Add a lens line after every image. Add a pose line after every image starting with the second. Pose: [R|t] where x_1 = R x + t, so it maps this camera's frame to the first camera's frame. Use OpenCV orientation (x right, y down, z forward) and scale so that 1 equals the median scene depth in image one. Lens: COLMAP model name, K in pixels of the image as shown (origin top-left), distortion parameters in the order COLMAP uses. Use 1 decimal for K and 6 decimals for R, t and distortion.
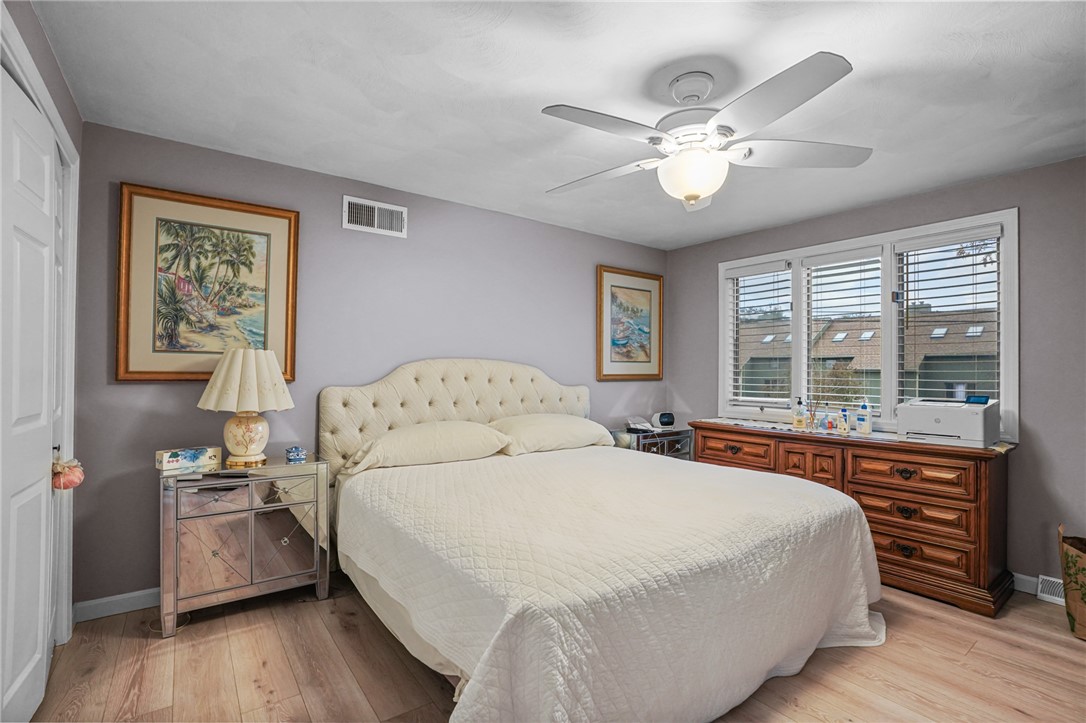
lens RADIAL K [[507.7, 0, 537.5], [0, 507.7, 363.5], [0, 0, 1]] dist [-0.067454, 0.023642]
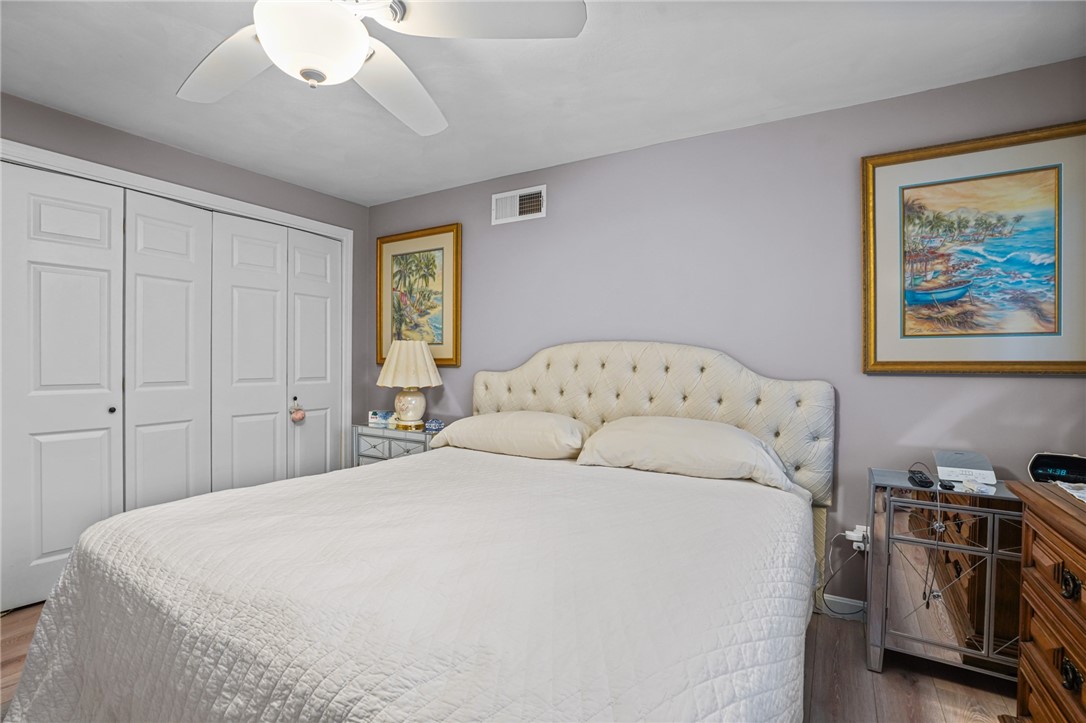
lens RADIAL K [[507.7, 0, 532.7], [0, 507.7, 361.8], [0, 0, 1]] dist [-0.067454, 0.023642]
pose [[0.379930, -0.003561, -0.925008, 0.673475], [0.009287, 0.999957, -0.000035, 0.026668], [0.924968, -0.008577, 0.379947, 0.679497]]
